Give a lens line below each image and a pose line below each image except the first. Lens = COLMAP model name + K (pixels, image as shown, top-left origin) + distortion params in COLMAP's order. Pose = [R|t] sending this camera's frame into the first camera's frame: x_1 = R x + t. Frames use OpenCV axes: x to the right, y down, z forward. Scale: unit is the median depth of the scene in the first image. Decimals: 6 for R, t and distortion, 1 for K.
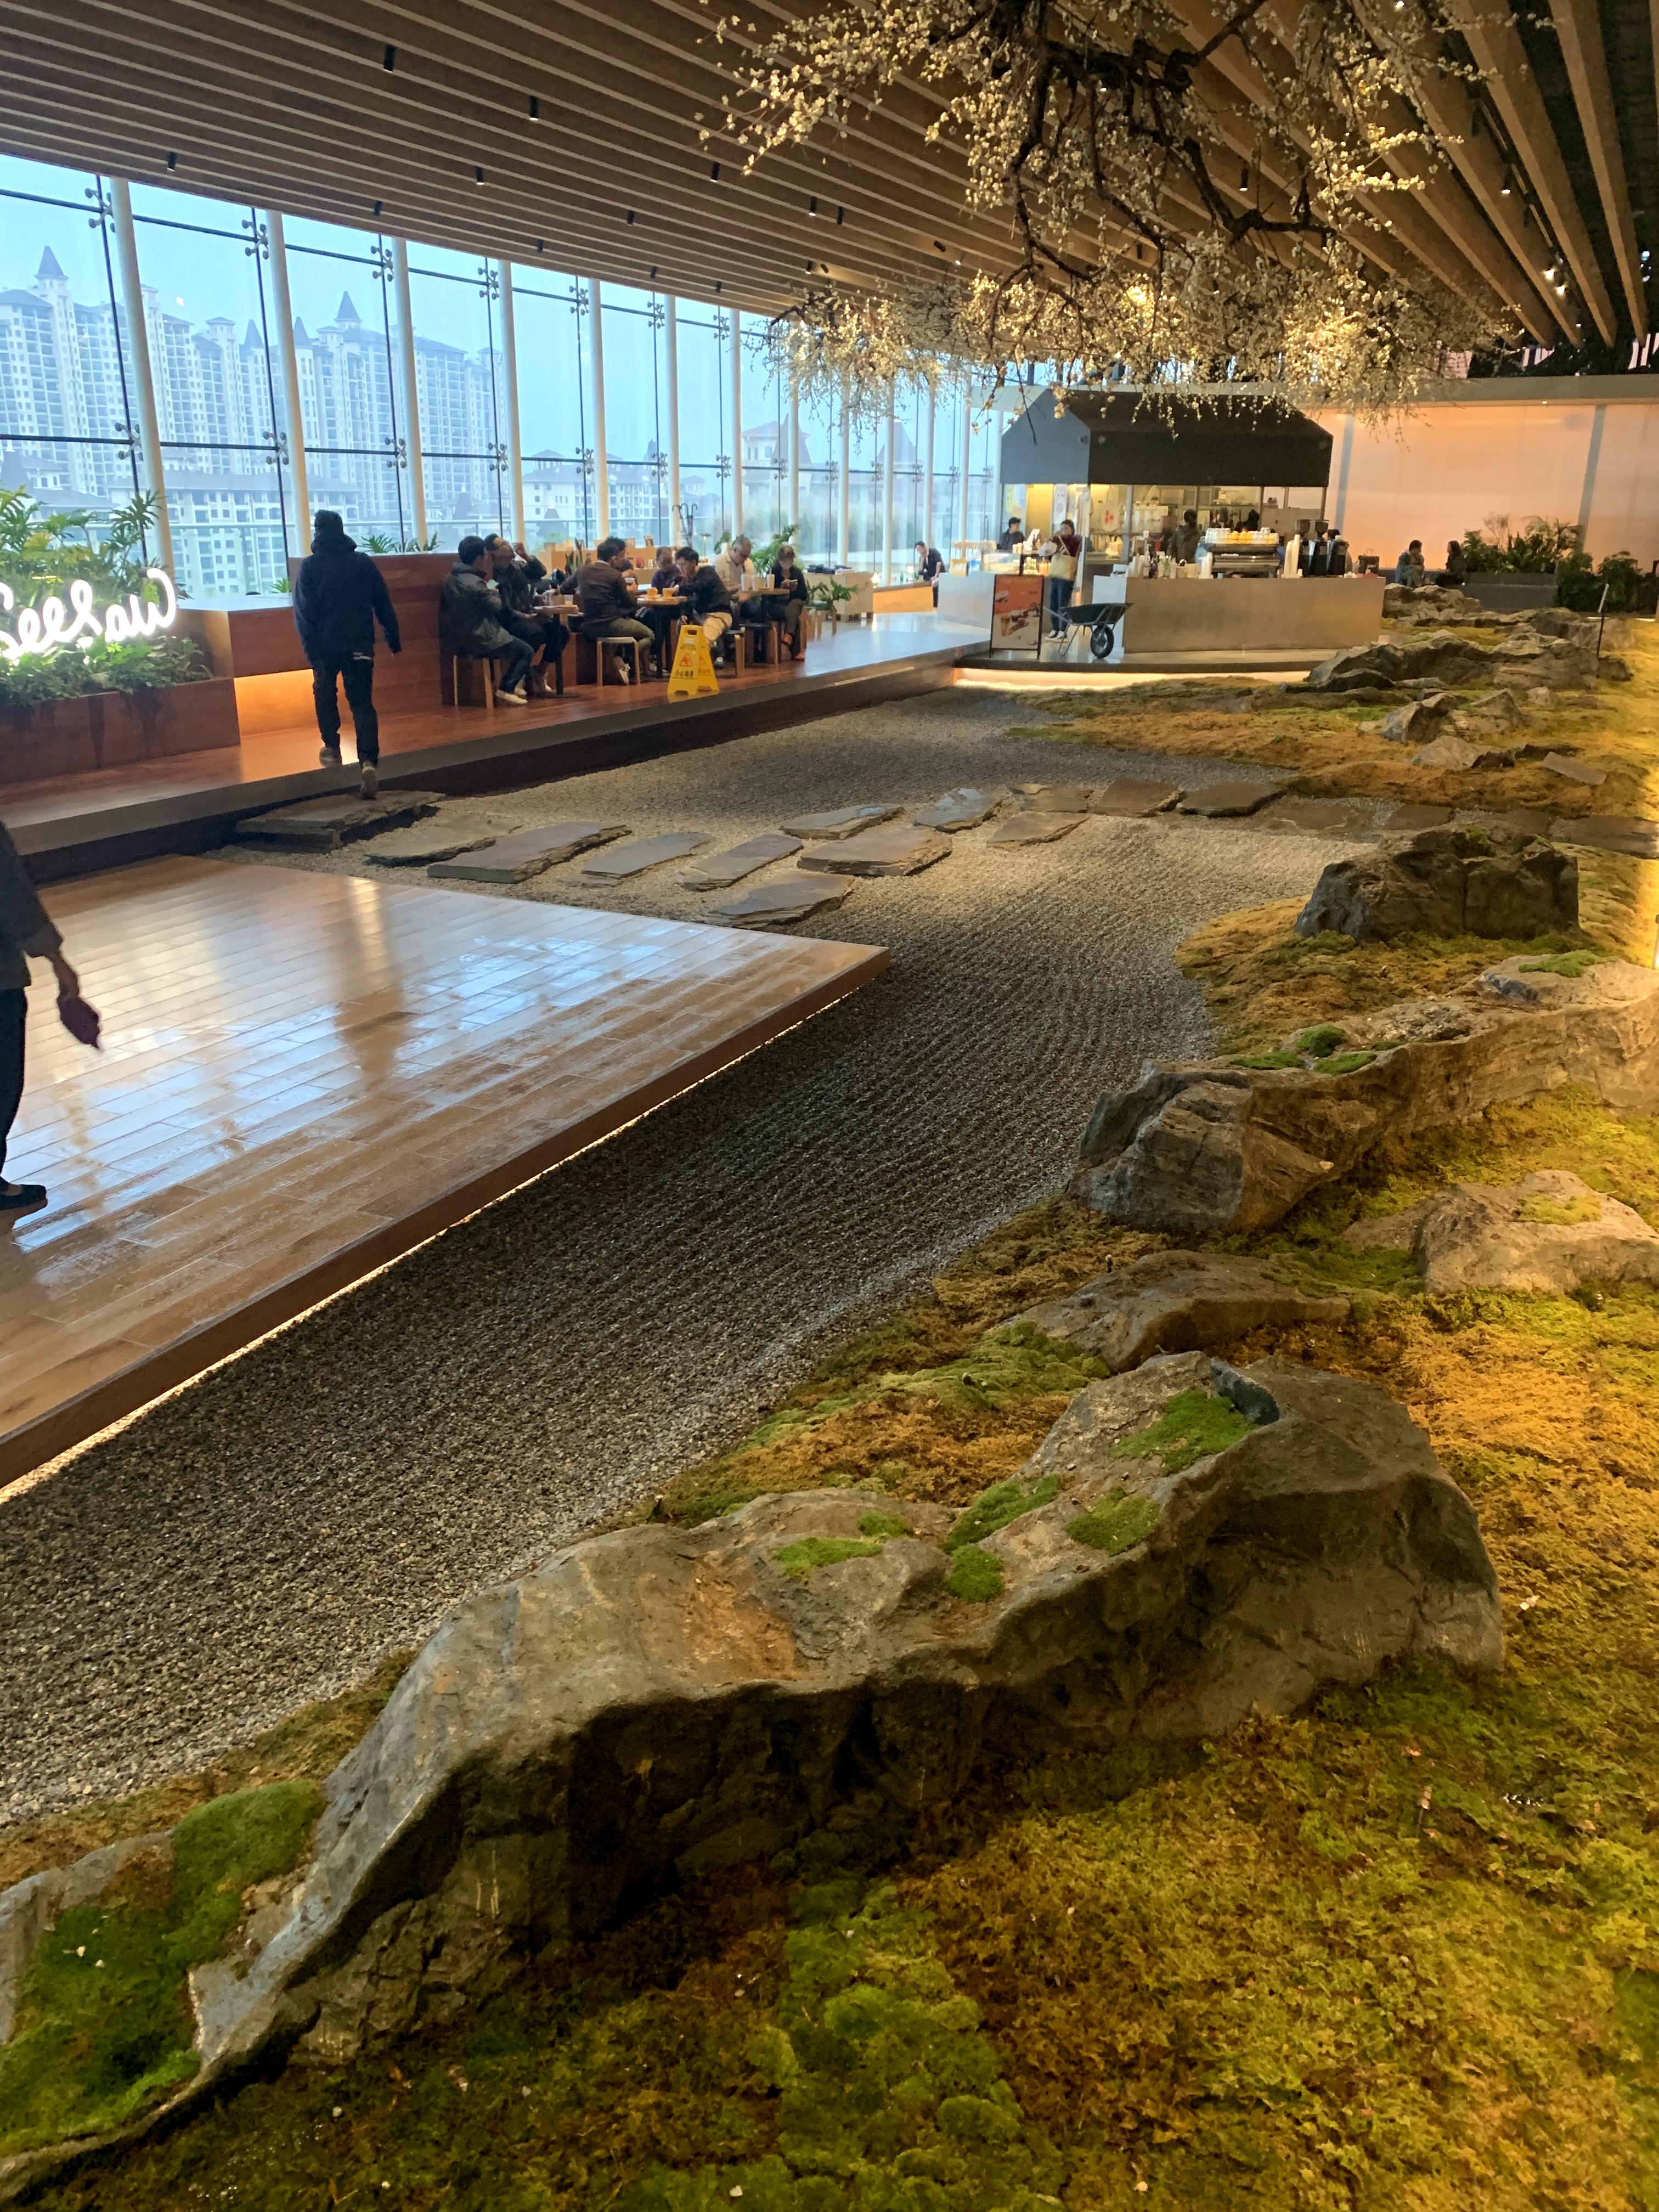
lens RADIAL K [[1710.9, 0, 826.0], [0, 1710.9, 1092.6], [0, 0, 1]] dist [0.035148, -0.009169]
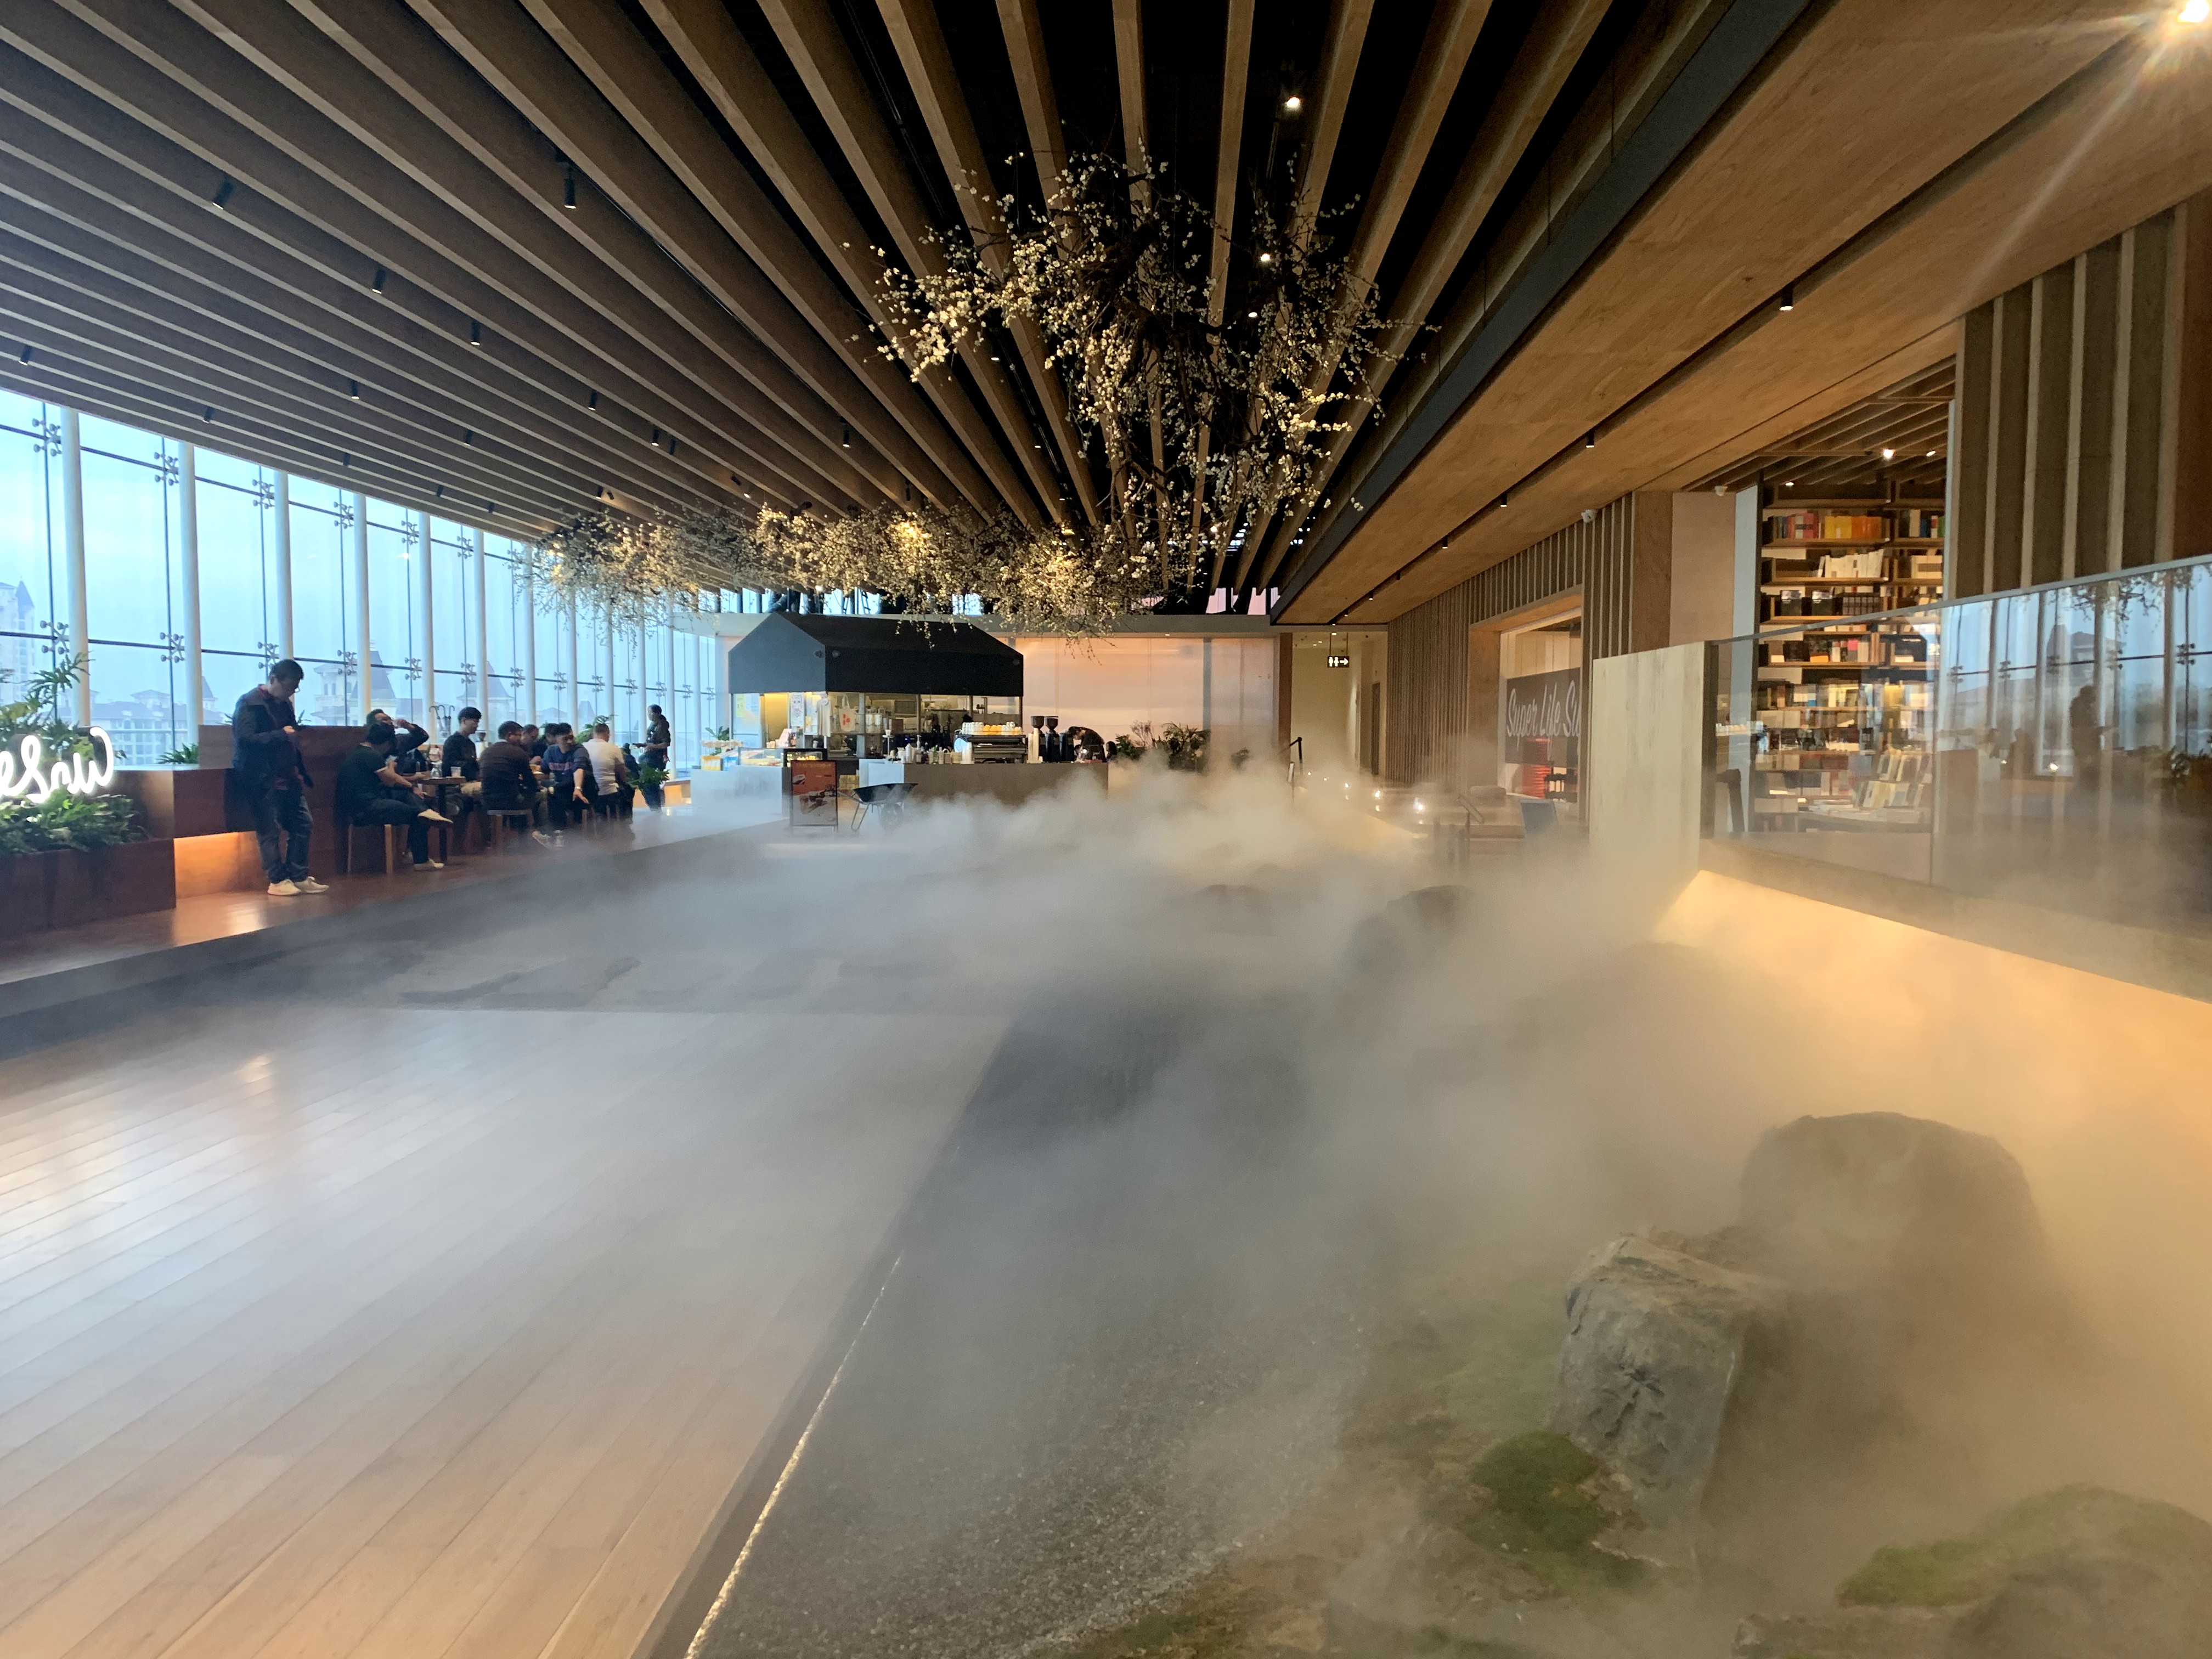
lens RADIAL K [[1710.9, 0, 1110.3], [0, 1710.9, 843.4], [0, 0, 1]] dist [0.035148, -0.009169]
pose [[0.919826, -0.033665, 0.390880, -0.152986], [0.137113, 0.961070, -0.239884, 0.038351], [-0.367587, 0.274247, 0.888633, -0.020622]]
